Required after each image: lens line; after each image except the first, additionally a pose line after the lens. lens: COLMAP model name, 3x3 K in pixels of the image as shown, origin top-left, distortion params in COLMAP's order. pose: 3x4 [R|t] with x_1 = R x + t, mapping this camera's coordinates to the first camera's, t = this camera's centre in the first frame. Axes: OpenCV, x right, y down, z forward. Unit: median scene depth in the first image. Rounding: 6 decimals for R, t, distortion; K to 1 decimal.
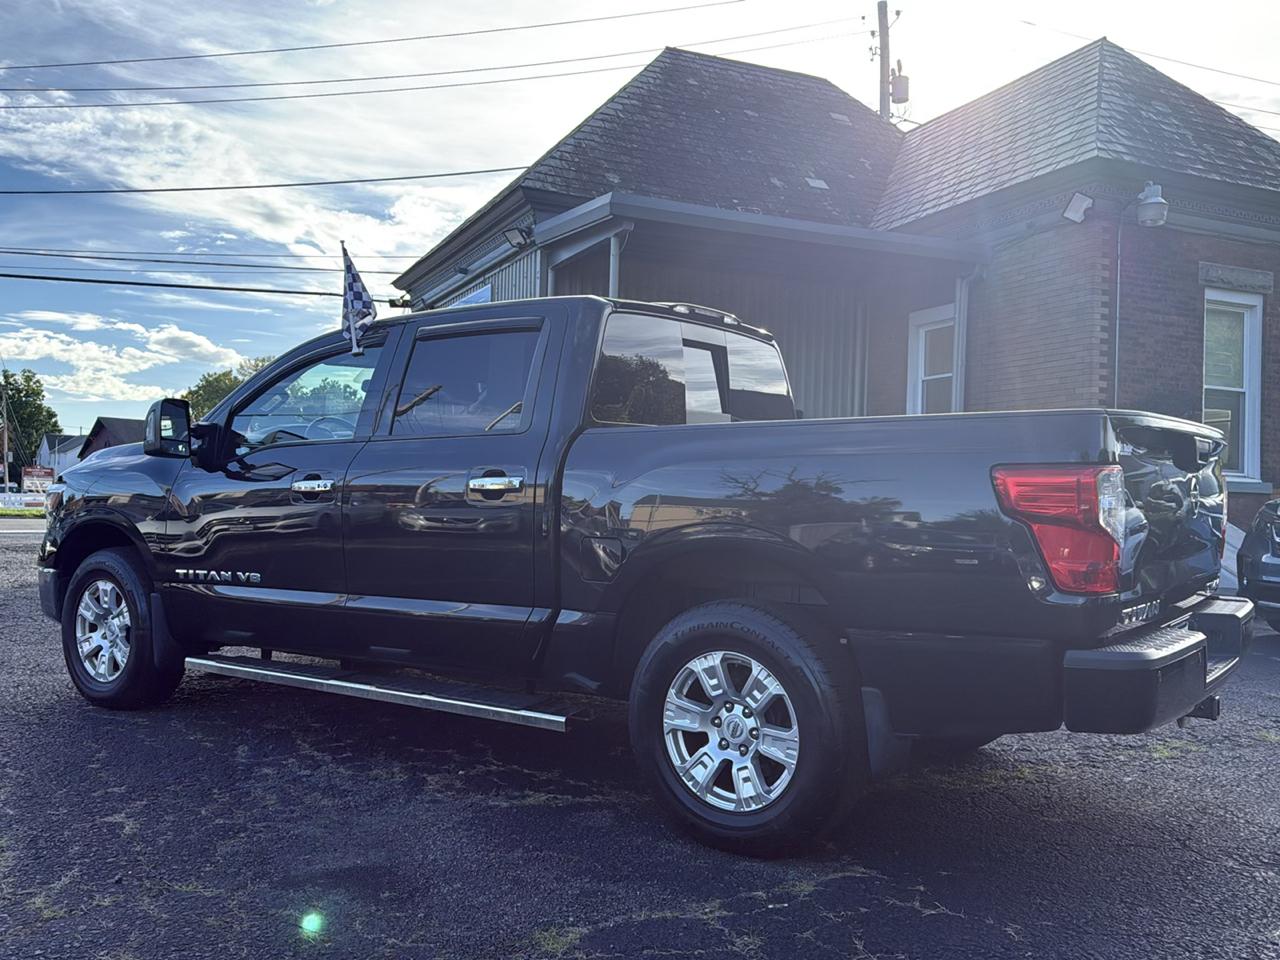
lens RADIAL K [[1130.3, 0, 640.2], [0, 1130.3, 489.3], [0, 0, 1]] dist [0.176628, -0.357497]
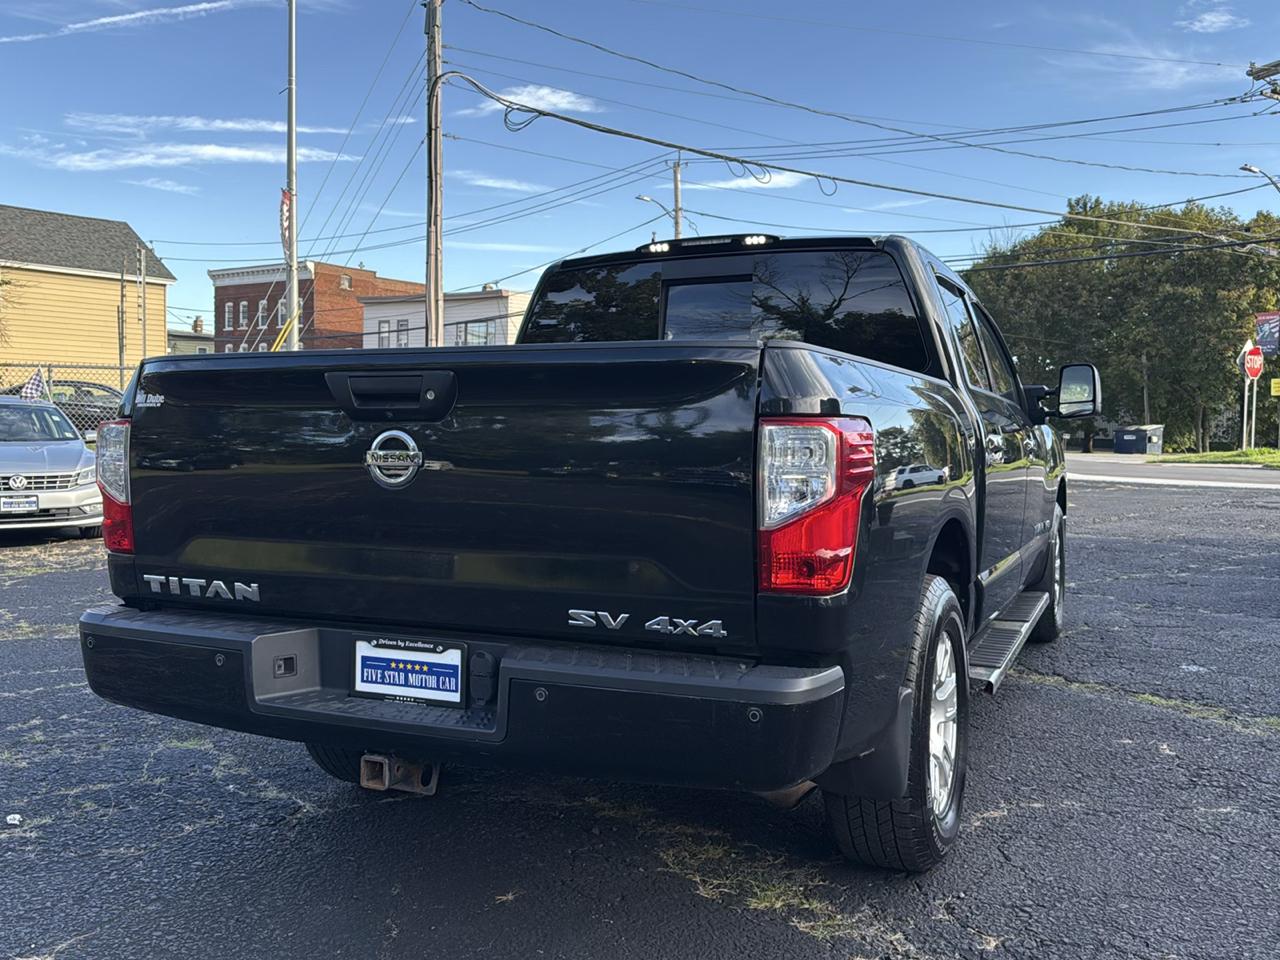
lens RADIAL K [[1140.9, 0, 640.0], [0, 1140.9, 480.0], [0, 0, 1]] dist [0.113398, -0.191516]
pose [[0.185953, 0.033208, -0.981997, 0.370479], [-0.006789, 0.999448, 0.032513, -0.000985], [0.982535, 0.000621, 0.186076, 0.321445]]
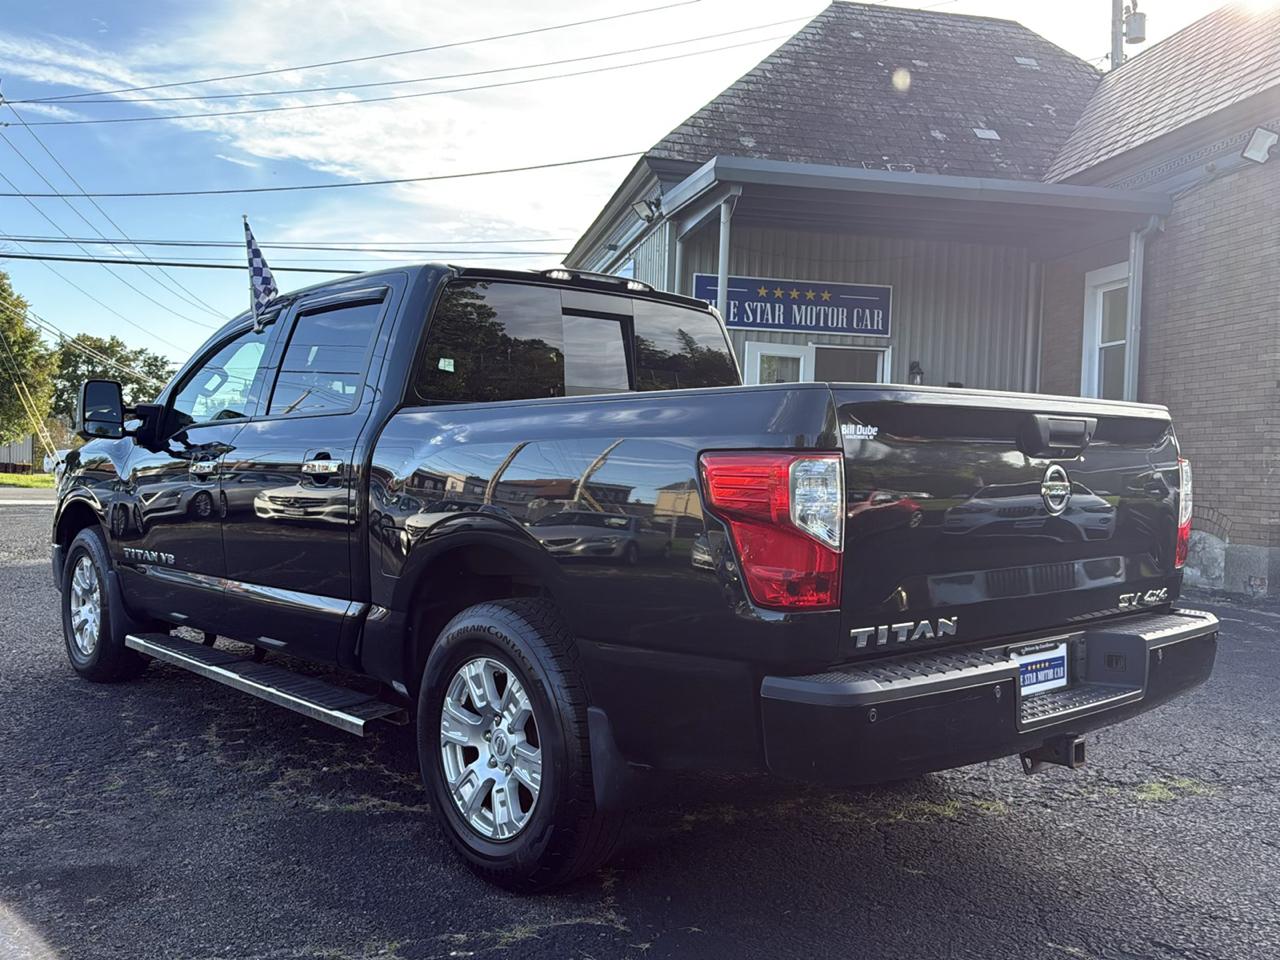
lens RADIAL K [[1130.3, 0, 640.2], [0, 1130.3, 489.3], [0, 0, 1]] dist [0.176628, -0.357497]
pose [[0.975226, 0.008919, -0.221033, 0.118921], [-0.004408, 0.999772, 0.020891, -0.002634], [0.221169, -0.019399, 0.975043, 0.049256]]
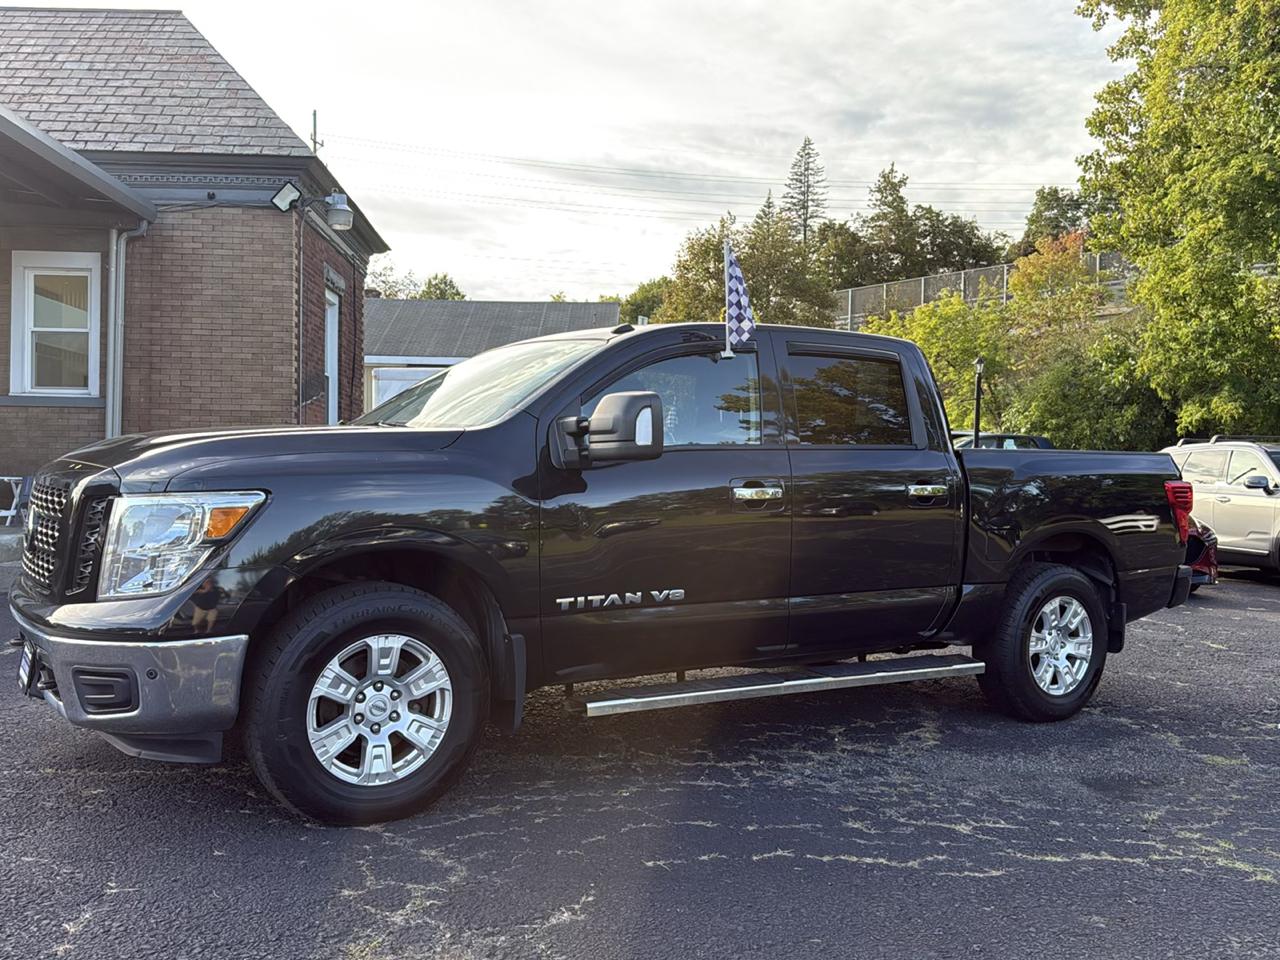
lens RADIAL K [[1130.3, 0, 640.2], [0, 1130.3, 489.3], [0, 0, 1]] dist [0.176628, -0.357497]
pose [[0.363347, -0.025283, 0.931311, -0.496136], [-0.017155, 0.999281, 0.033821, -0.015187], [-0.931496, -0.028265, 0.362652, 0.297584]]
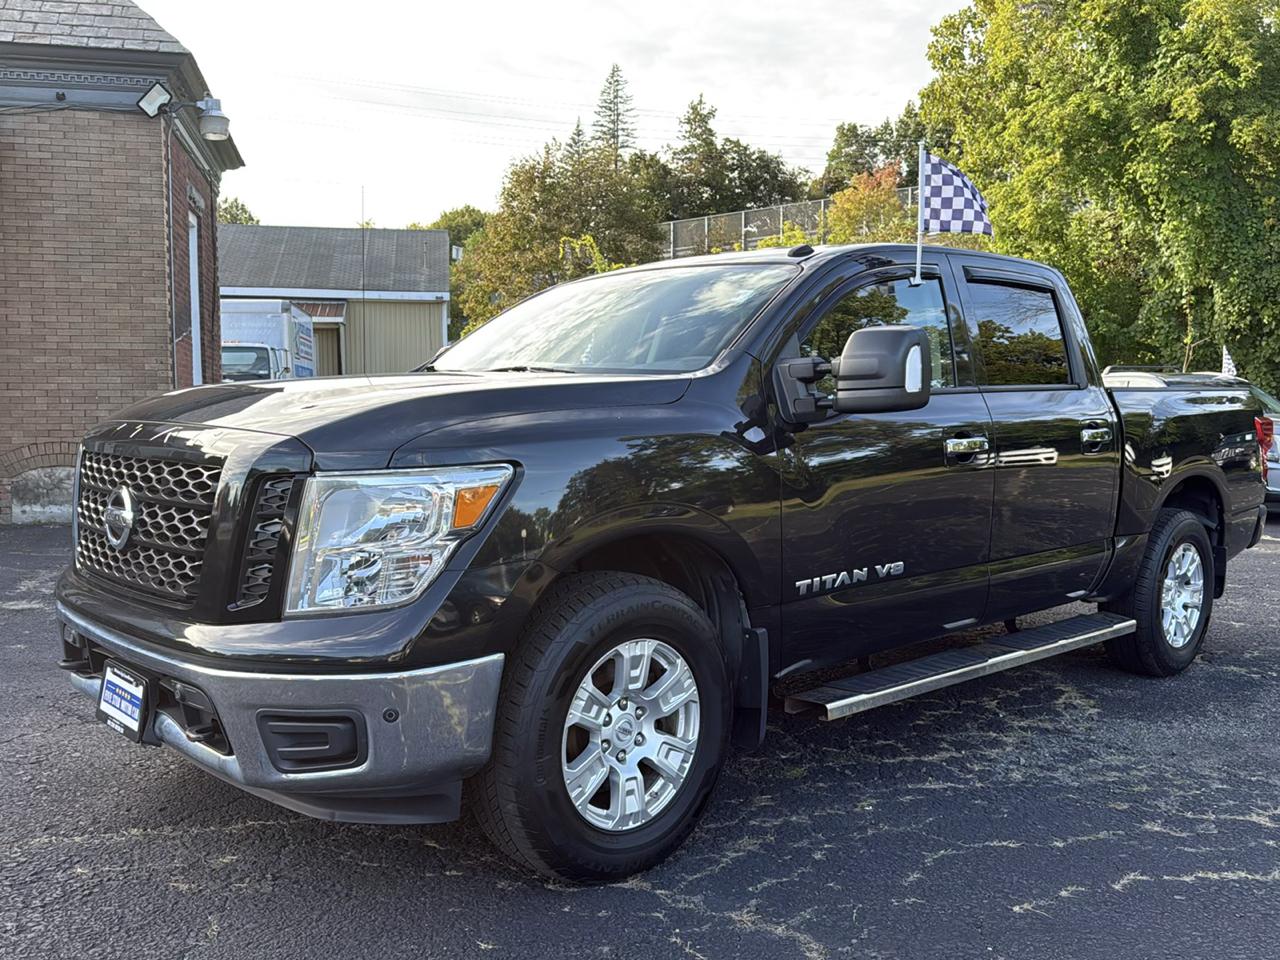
lens RADIAL K [[1130.3, 0, 640.2], [0, 1130.3, 489.3], [0, 0, 1]] dist [0.176628, -0.357497]
pose [[0.194218, -0.086505, 0.977137, -0.467126], [-0.003654, 0.996033, 0.088904, -0.017897], [-0.980952, -0.020837, 0.193132, 0.431375]]
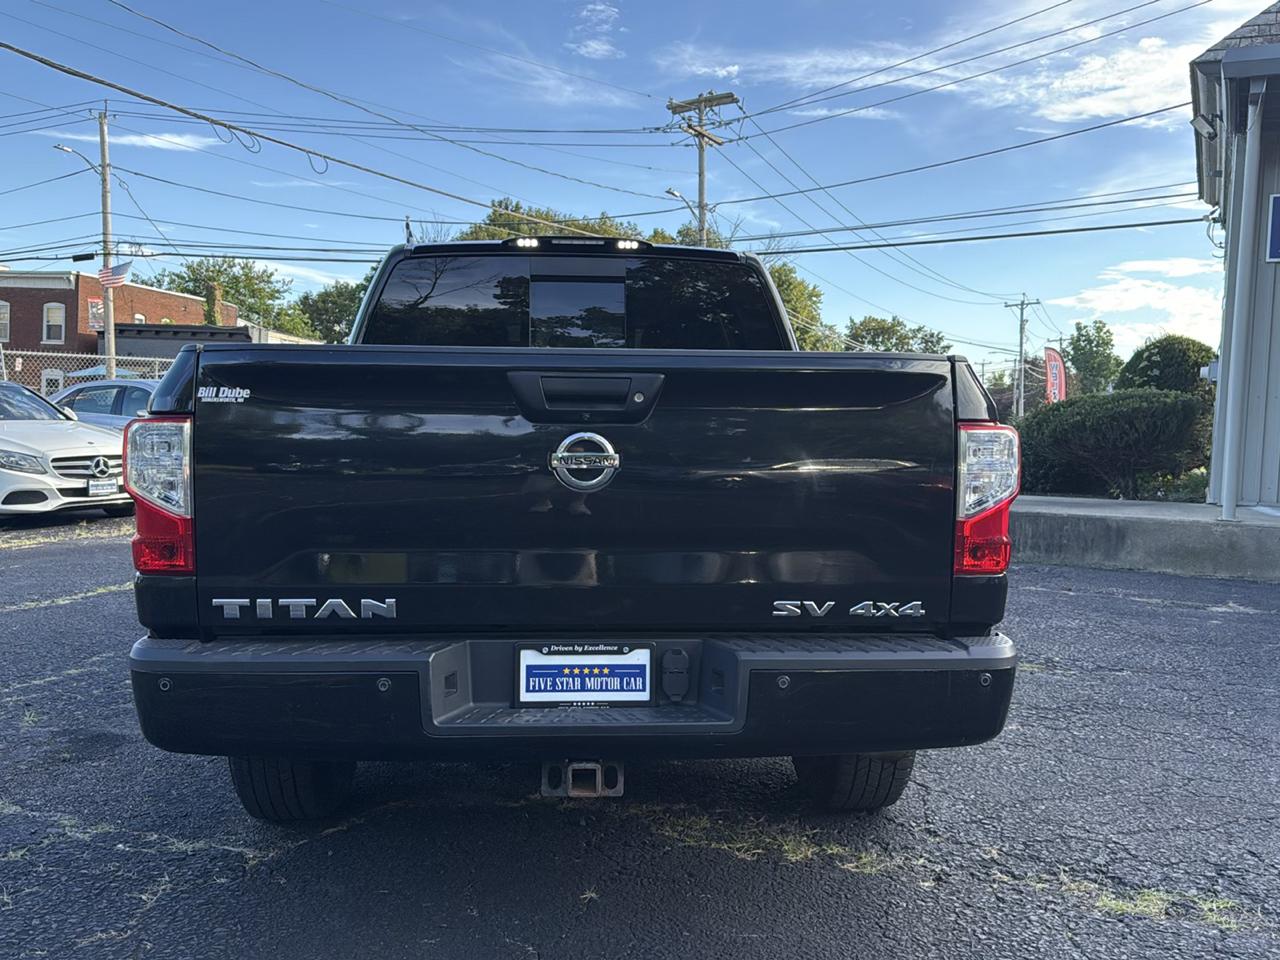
lens RADIAL K [[1130.3, 0, 640.2], [0, 1130.3, 489.3], [0, 0, 1]] dist [0.176628, -0.357497]
pose [[0.630475, 0.044192, -0.774950, 0.319502], [-0.008212, 0.998702, 0.050270, -0.003070], [0.776166, -0.025330, 0.630020, 0.193210]]
